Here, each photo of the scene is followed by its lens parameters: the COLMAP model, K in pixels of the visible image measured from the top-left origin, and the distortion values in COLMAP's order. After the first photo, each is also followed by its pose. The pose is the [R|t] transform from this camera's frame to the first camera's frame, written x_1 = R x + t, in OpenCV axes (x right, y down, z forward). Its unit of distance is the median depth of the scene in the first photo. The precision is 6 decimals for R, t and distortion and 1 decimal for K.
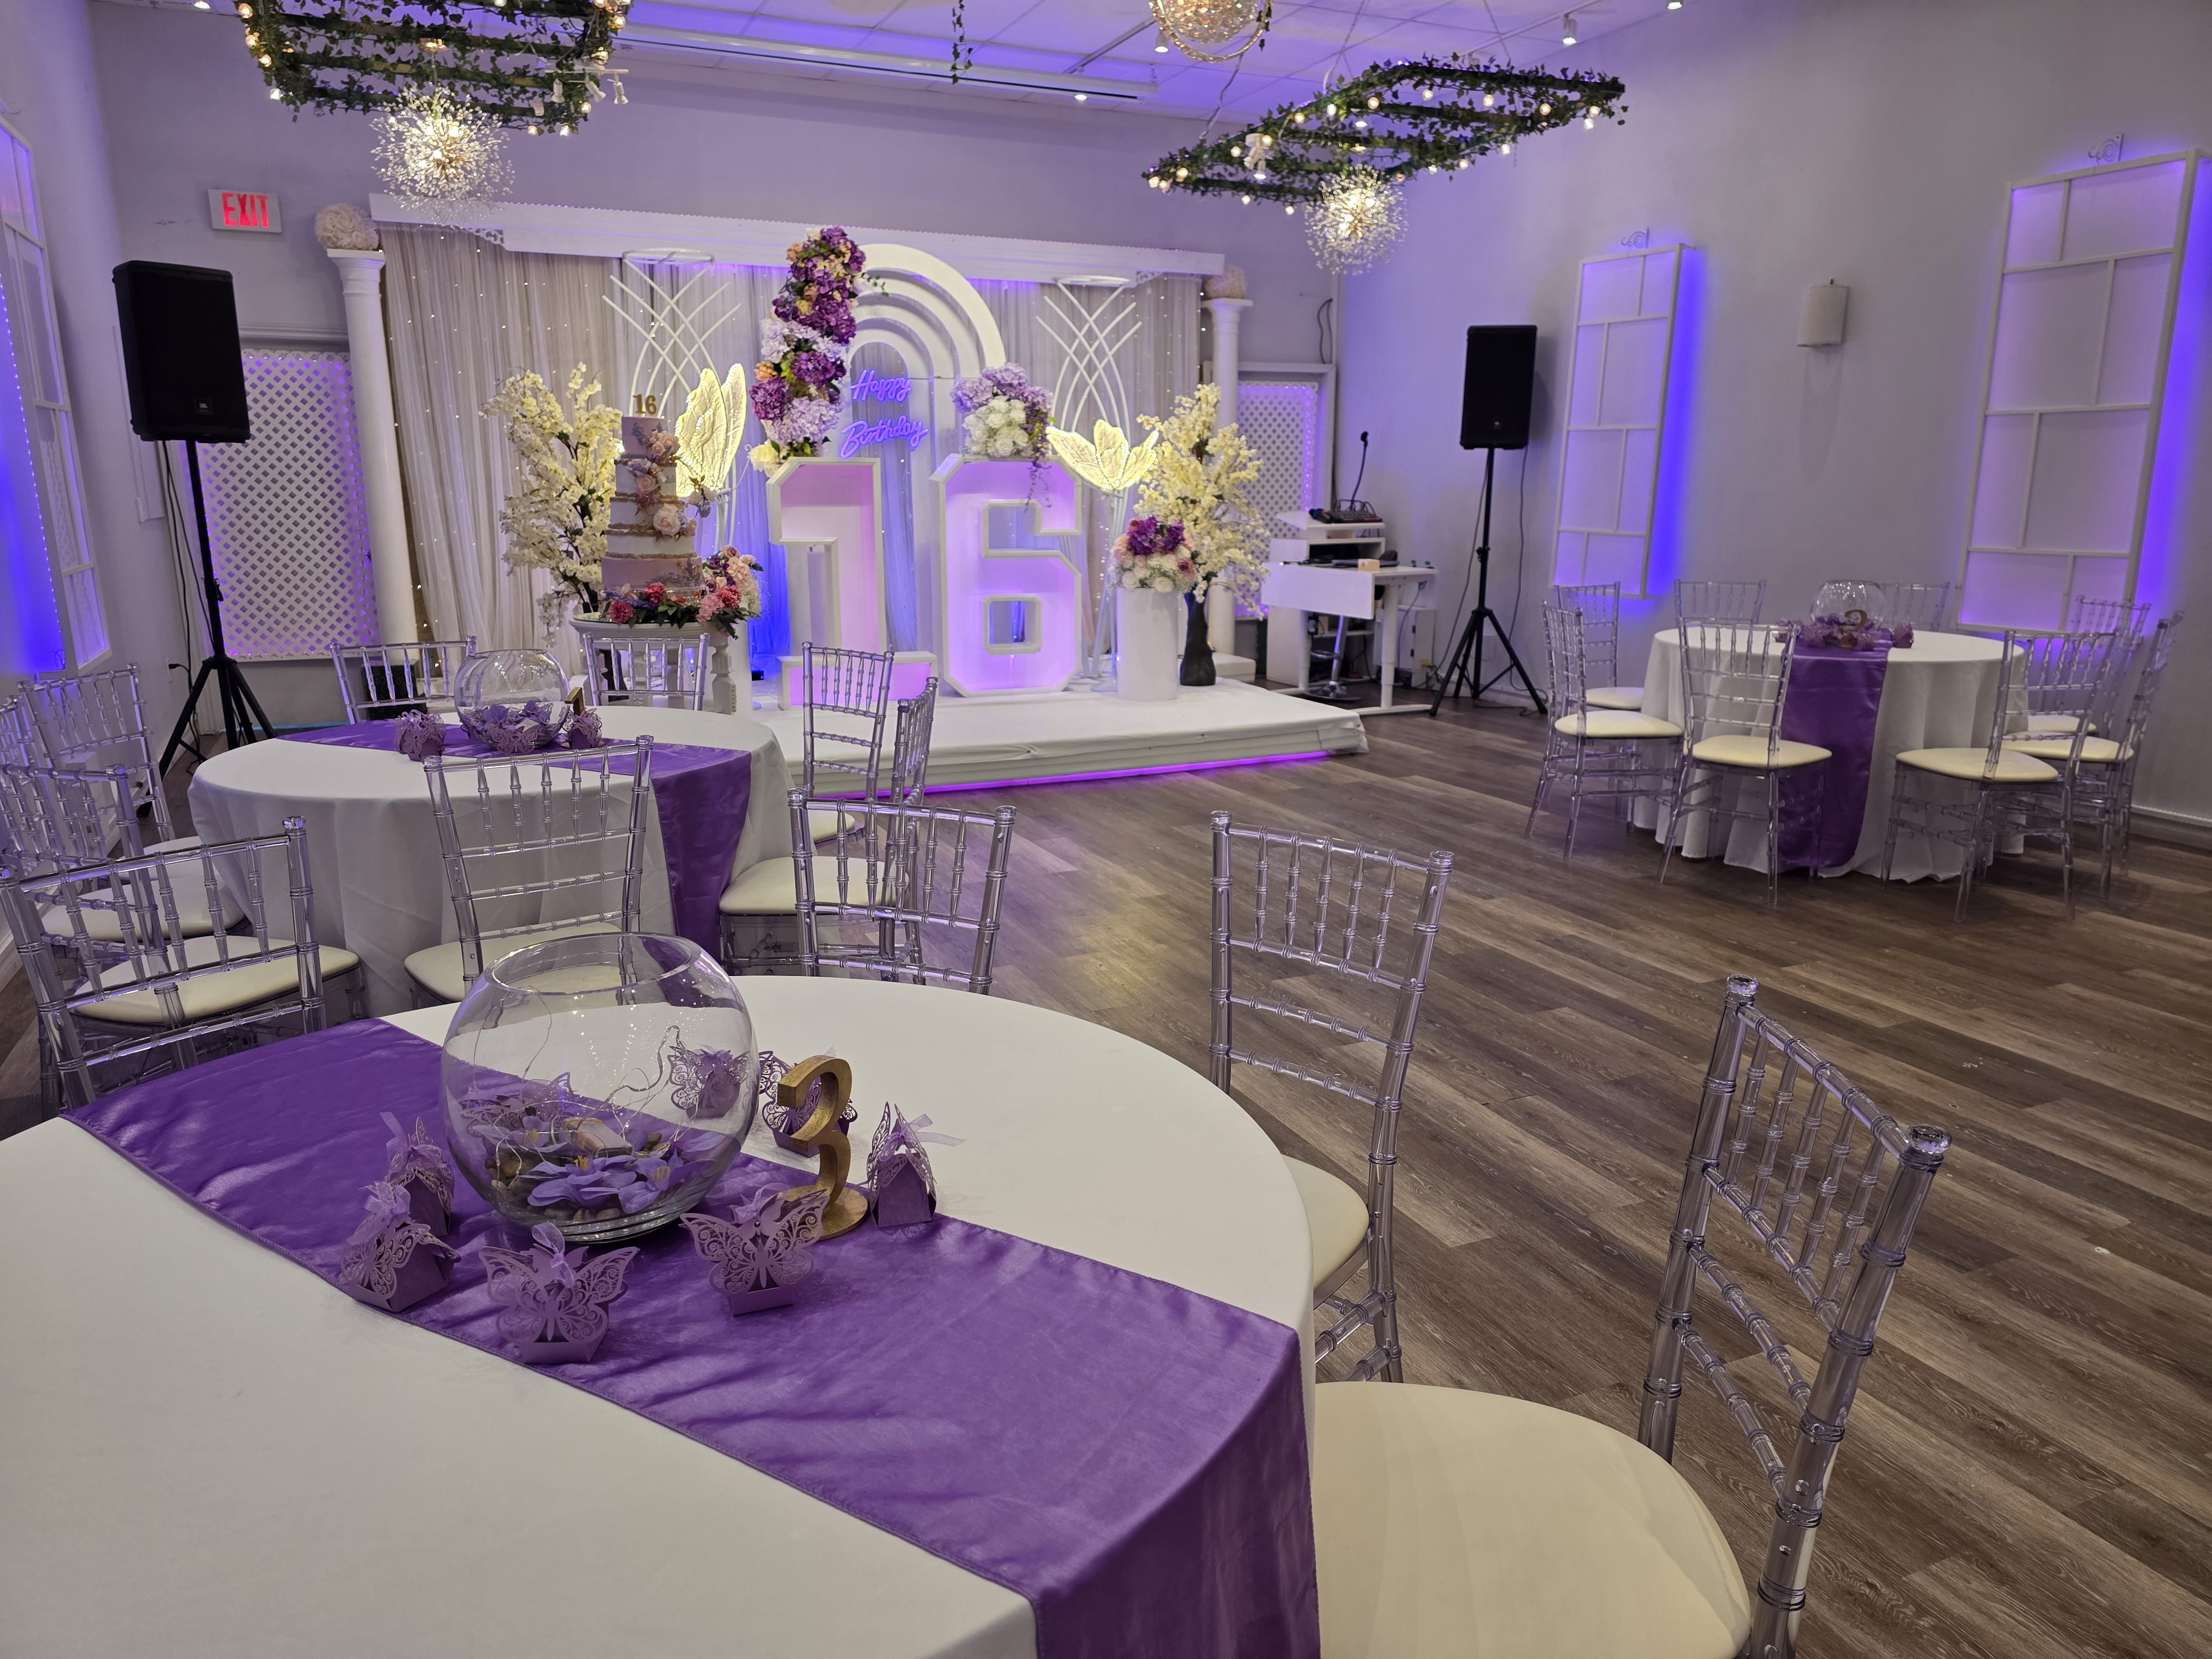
lens RADIAL K [[1540.6, 0, 1112.1], [0, 1540.6, 888.5], [0, 0, 1]] dist [0.033006, -0.001221]
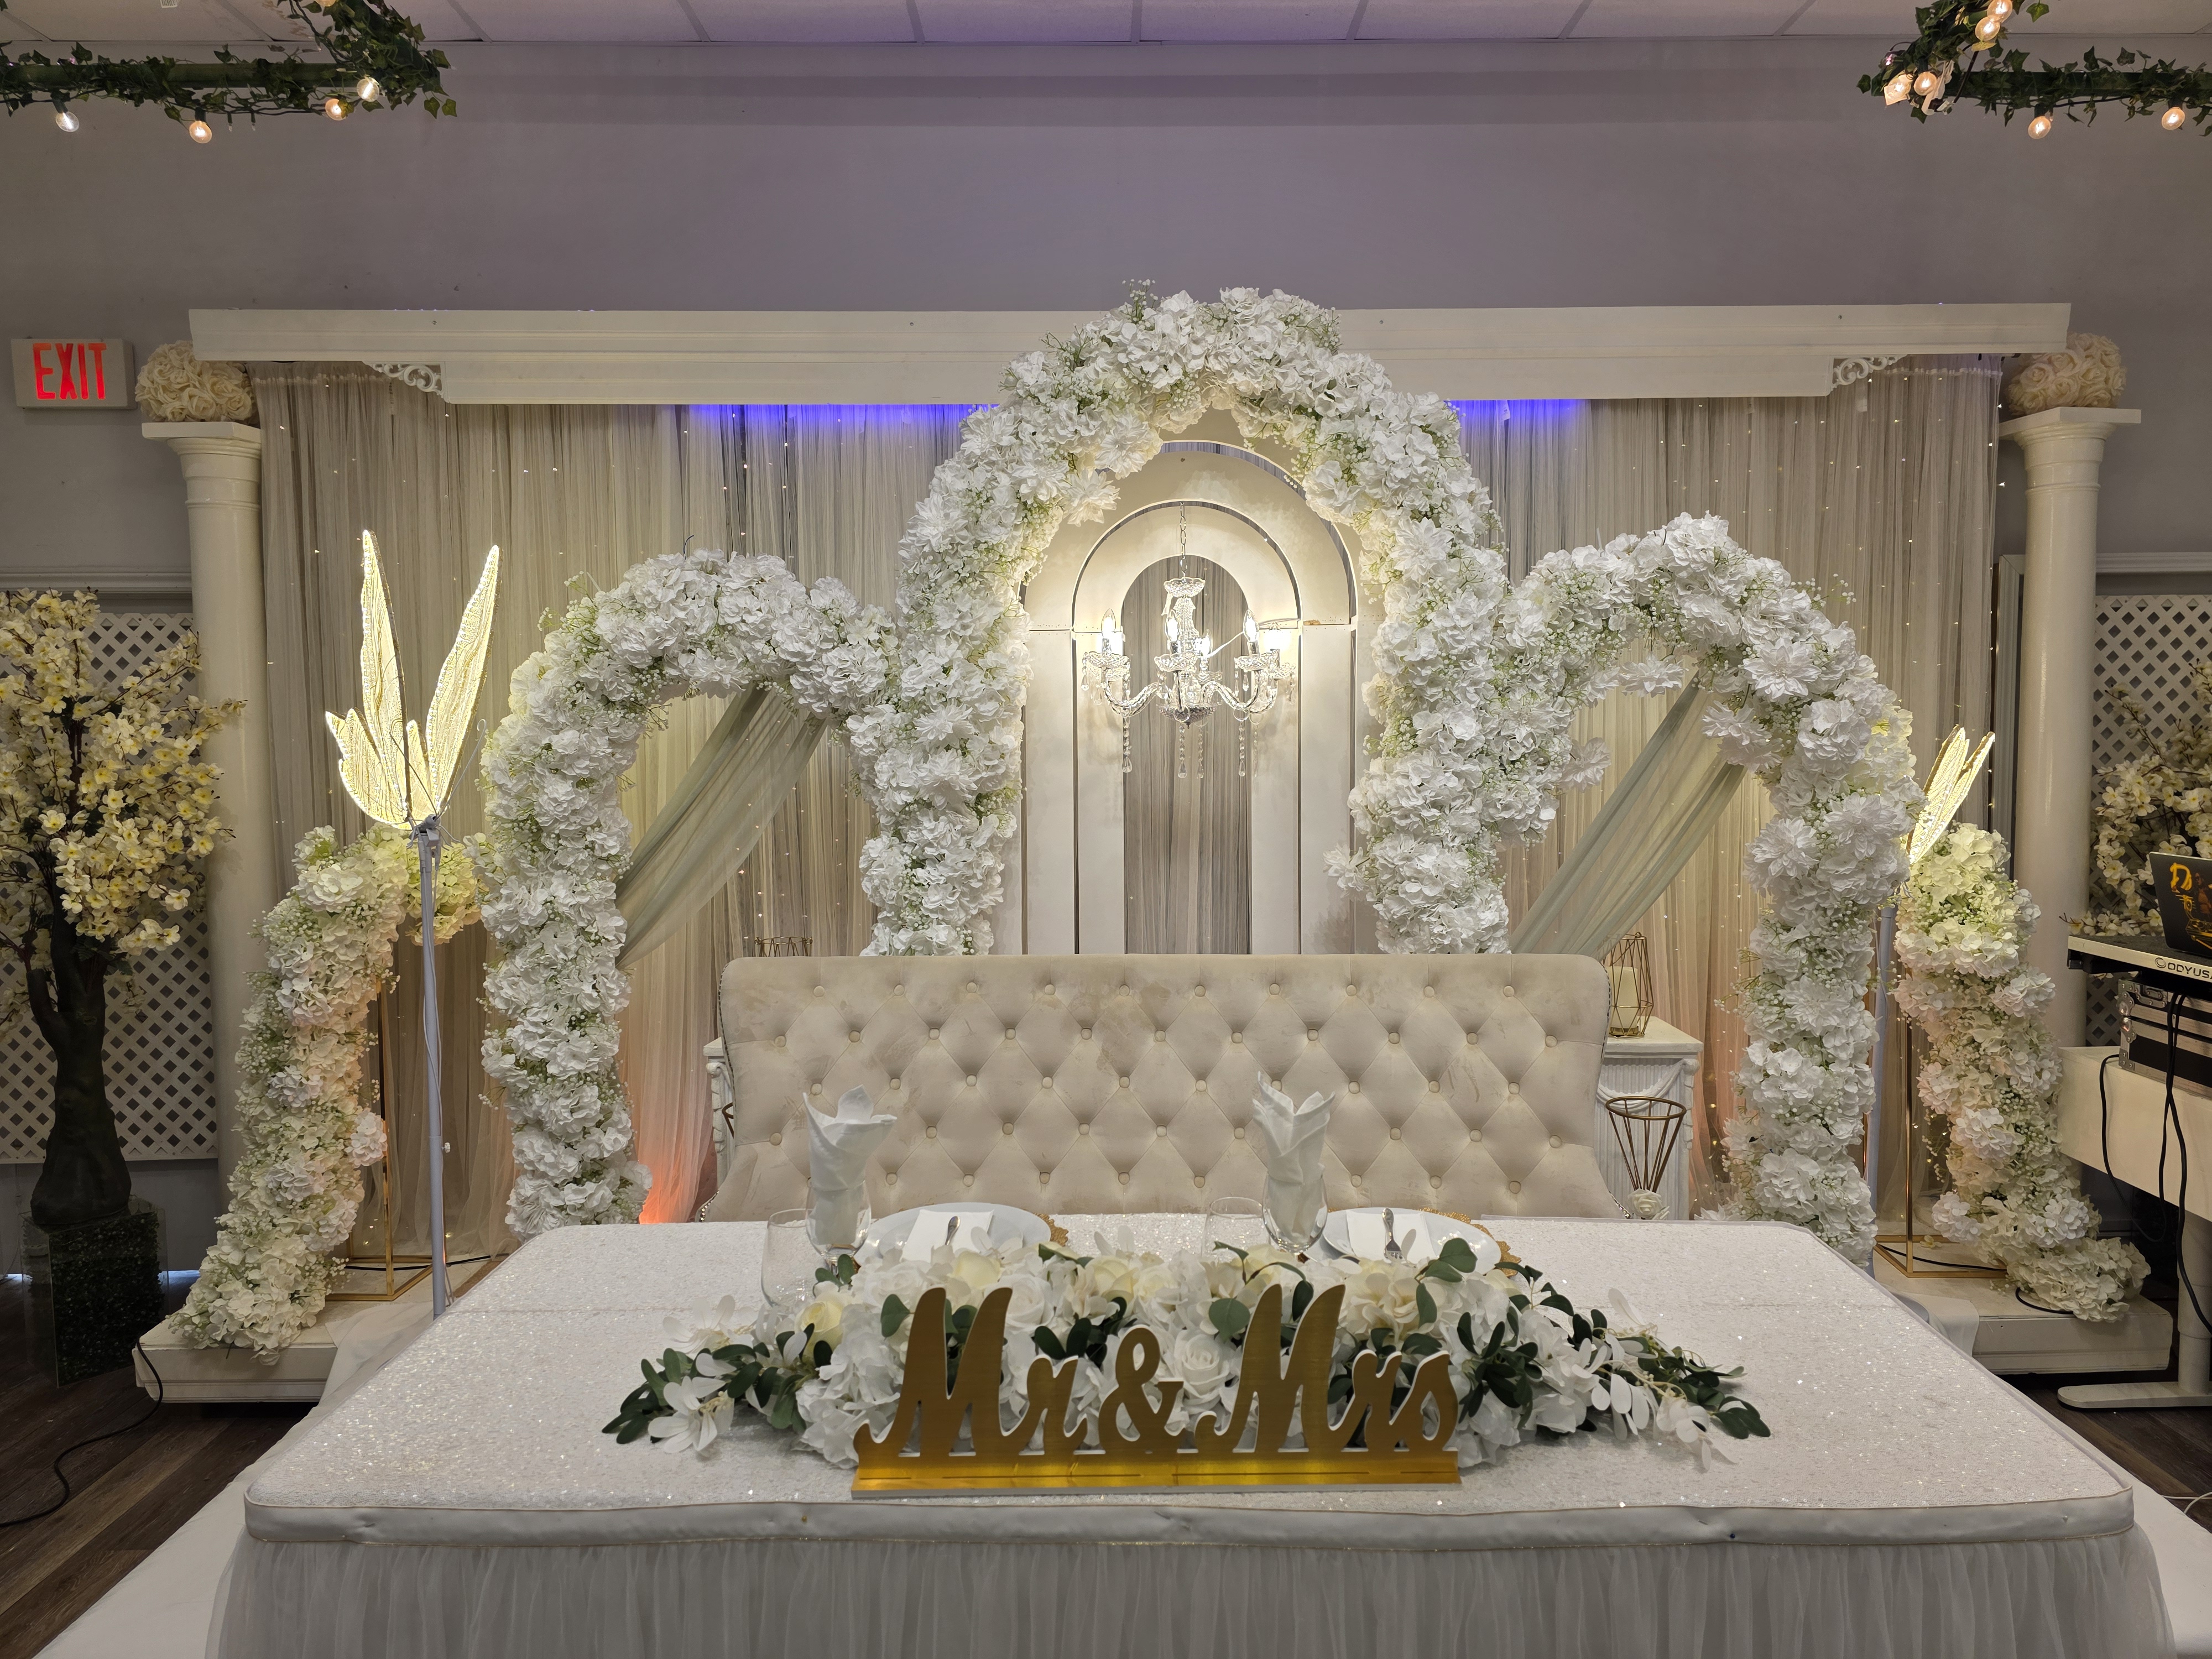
lens RADIAL K [[1540.6, 0, 1112.1], [0, 1540.6, 888.5], [0, 0, 1]] dist [0.033006, -0.001221]
pose [[0.917067, 0.036916, -0.397021, 0.011010], [-0.095143, 0.987203, -0.127977, -0.207597], [0.387216, 0.155138, 0.908843, 0.638151]]
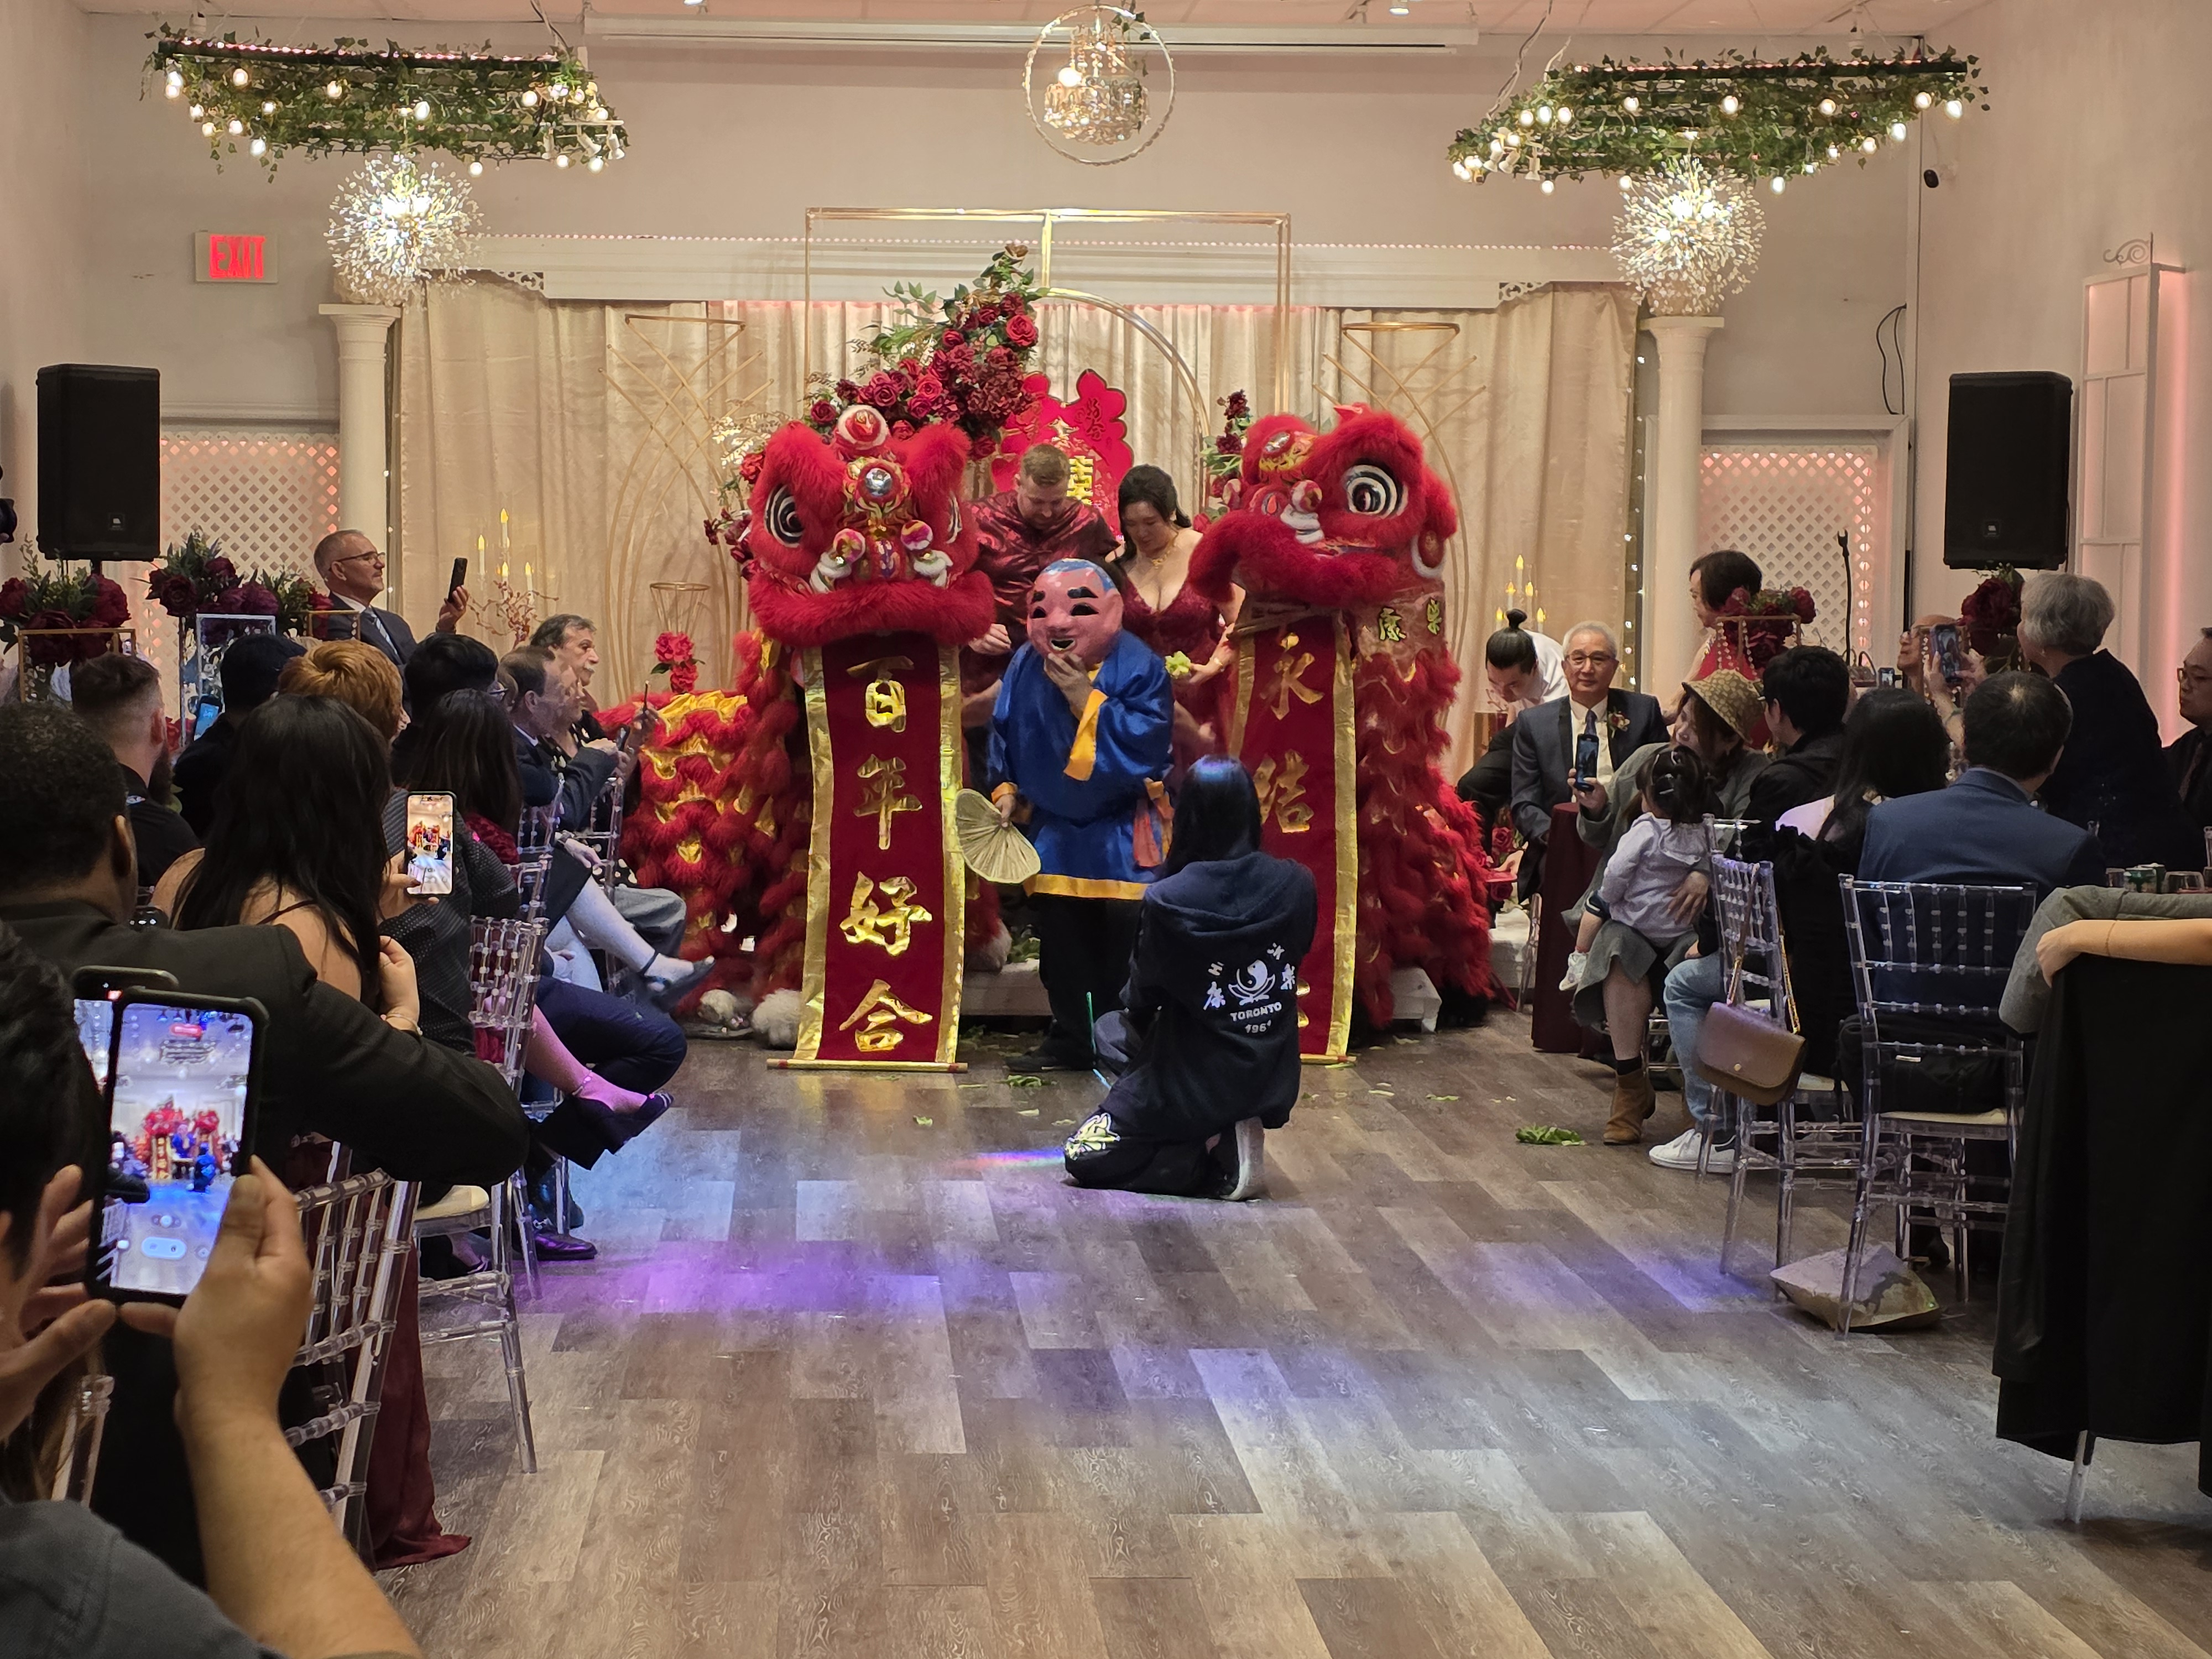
lens RADIAL K [[4355.2, 0, 1106.0], [0, 4355.2, 829.5], [0, 0, 1]] dist [-0.014260, 2.044188]
pose [[0.934966, 0.026714, -0.353731, 0.566089], [-0.096491, 0.978715, -0.181127, 0.170469], [0.341363, 0.203480, 0.917642, -0.706411]]
